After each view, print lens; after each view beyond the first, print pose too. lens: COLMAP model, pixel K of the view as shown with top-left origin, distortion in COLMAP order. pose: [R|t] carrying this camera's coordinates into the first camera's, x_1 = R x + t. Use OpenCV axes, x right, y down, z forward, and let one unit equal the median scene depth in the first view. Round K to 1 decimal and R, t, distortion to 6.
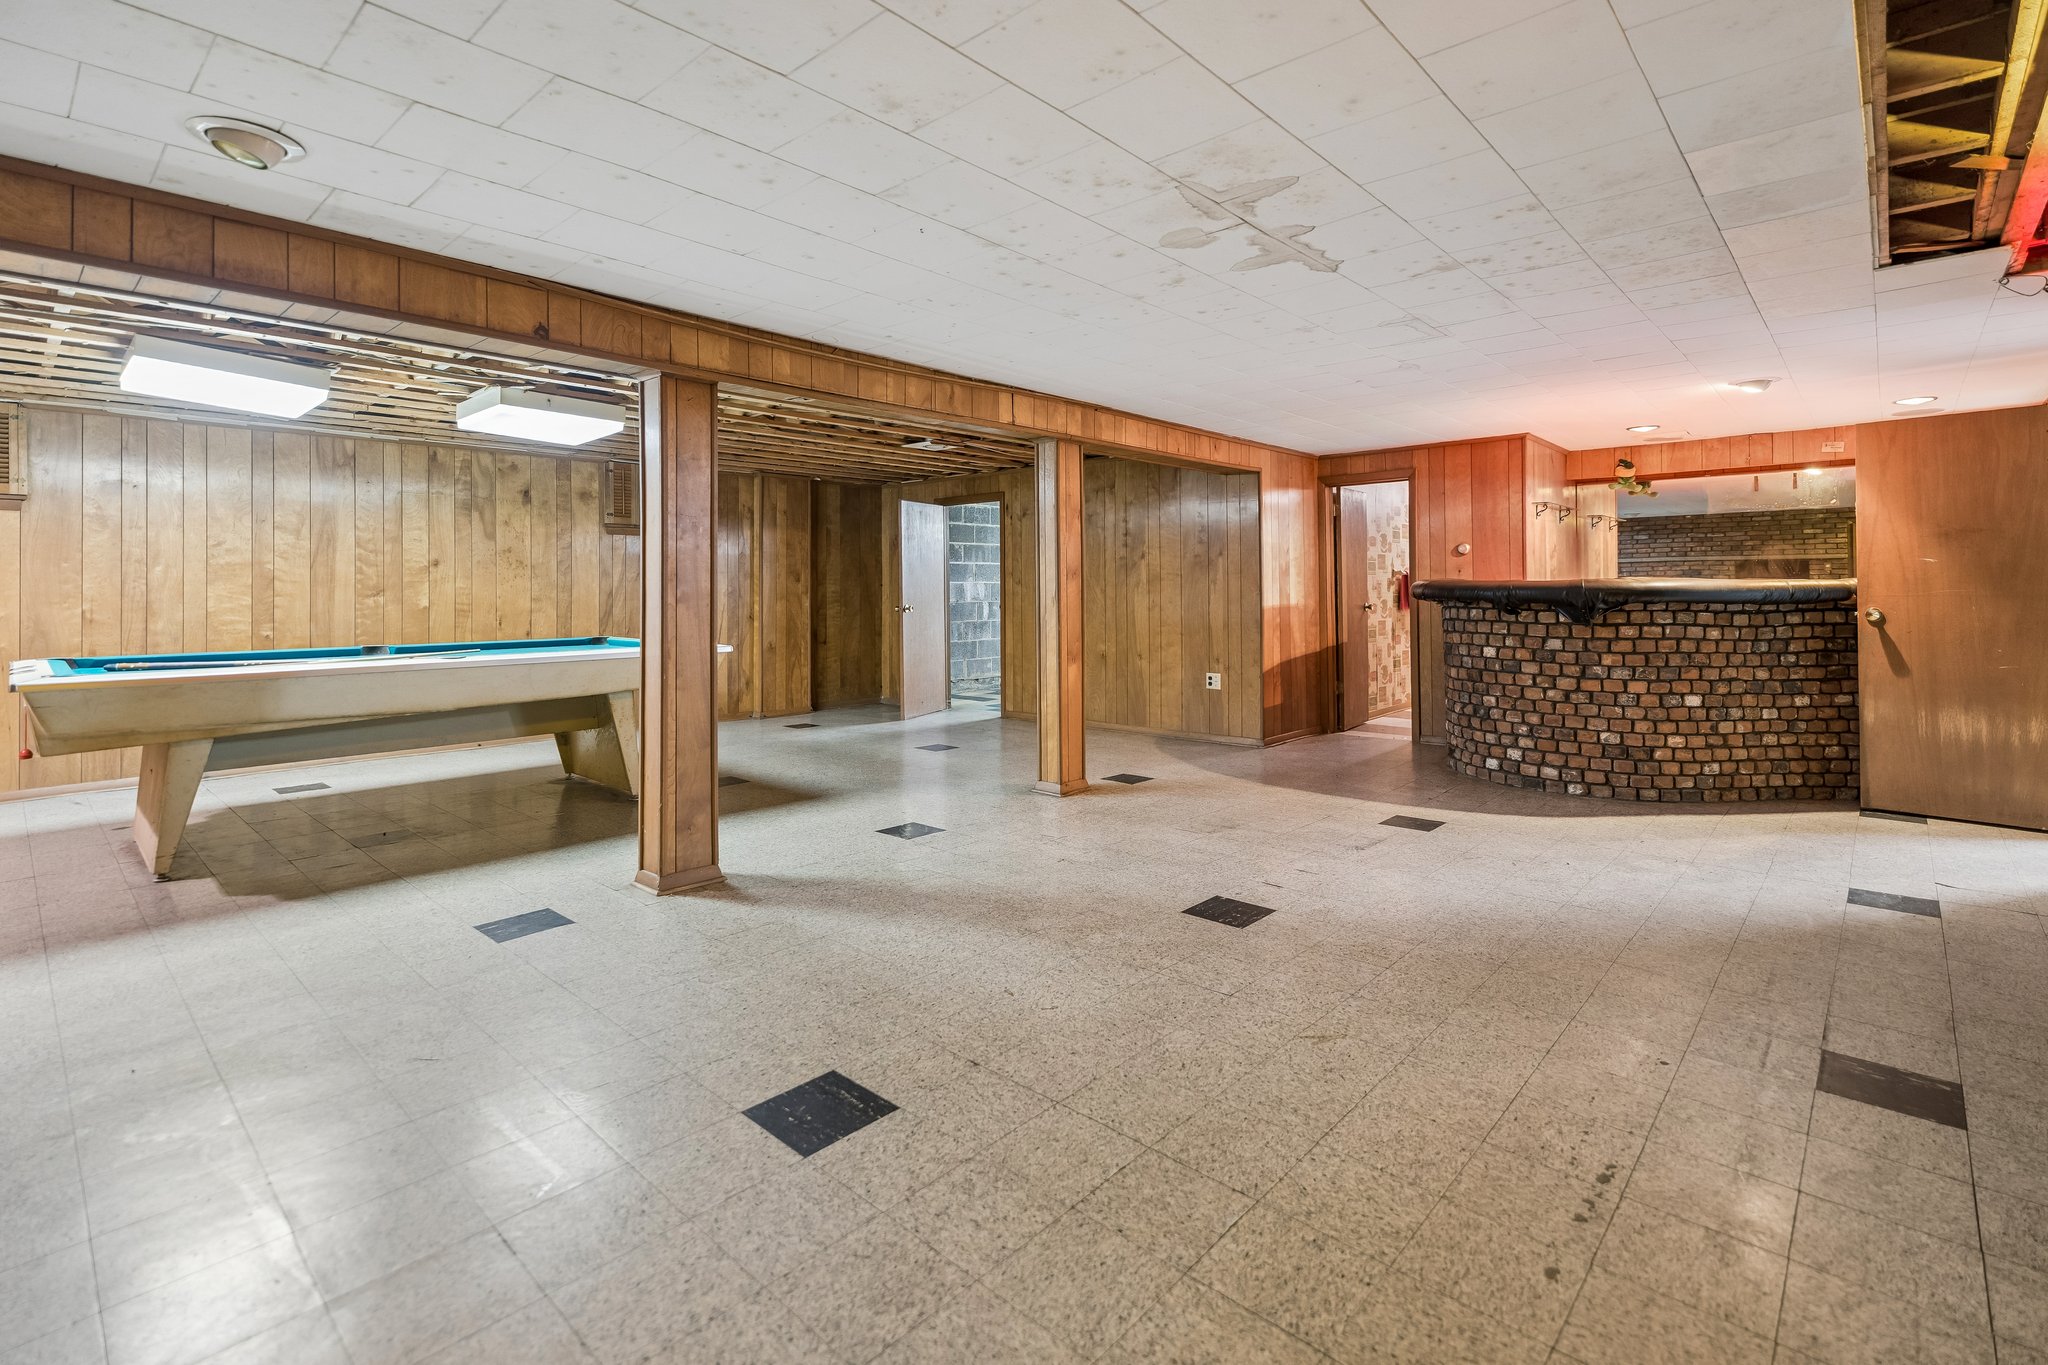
lens RADIAL K [[958.8, 0, 1027.9], [0, 958.8, 566.0], [0, 0, 1]] dist [-0.000459, 0.000268]
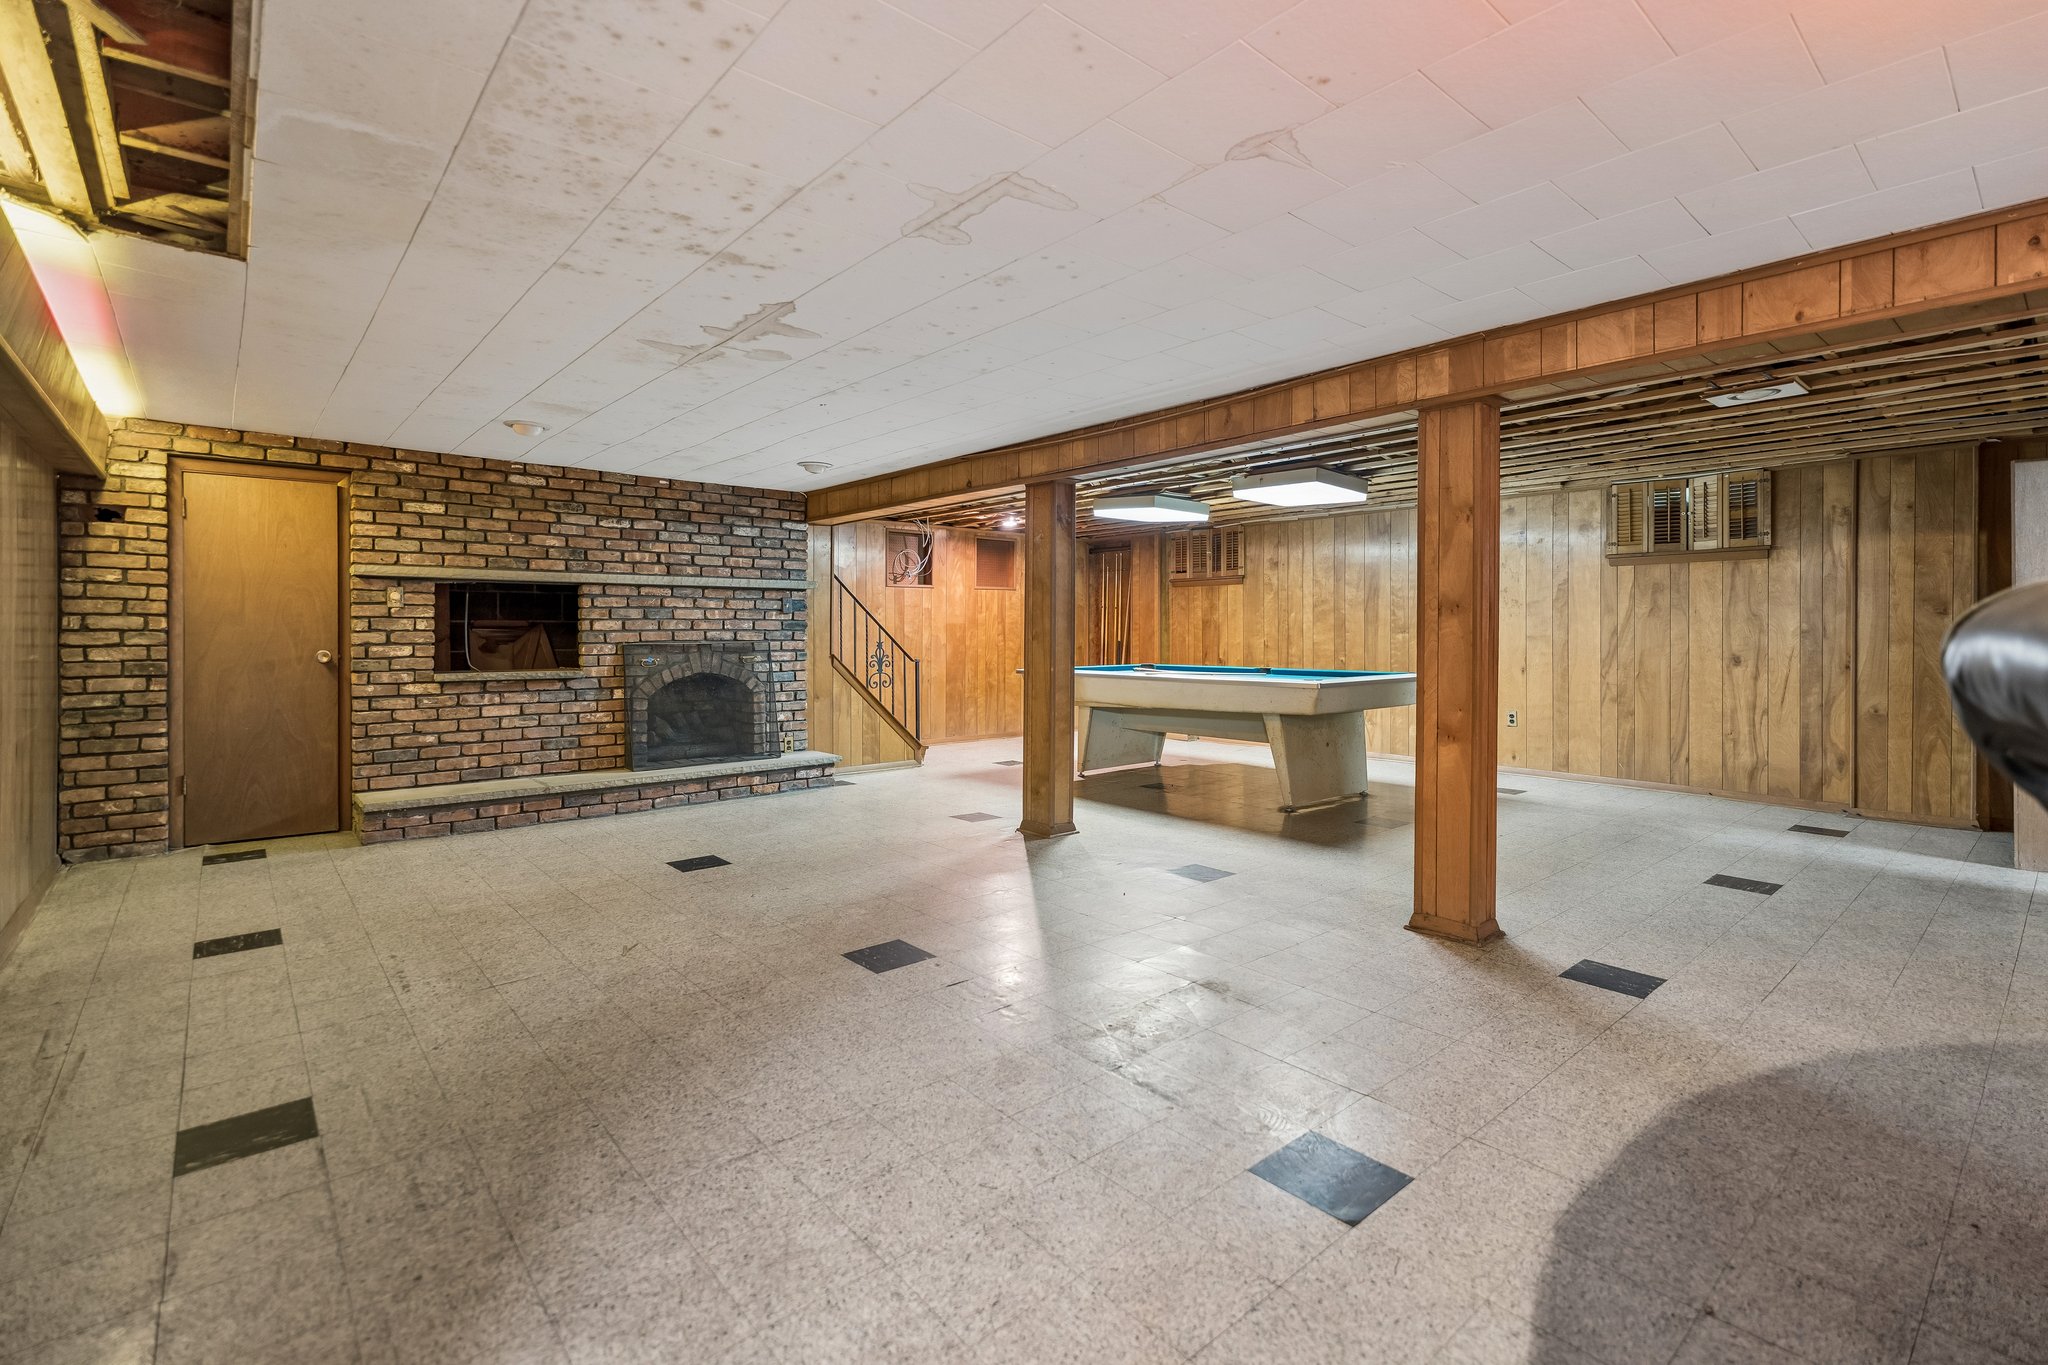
lens RADIAL K [[935.2, 0, 1020.9], [0, 935.2, 623.4], [0, 0, 1]] dist [0.002733, 0.000428]
pose [[-0.129529, -0.002476, -0.991573, 0.799162], [0.027496, 0.999603, -0.006088, 0.016892], [0.991194, -0.028053, -0.129410, 0.878724]]
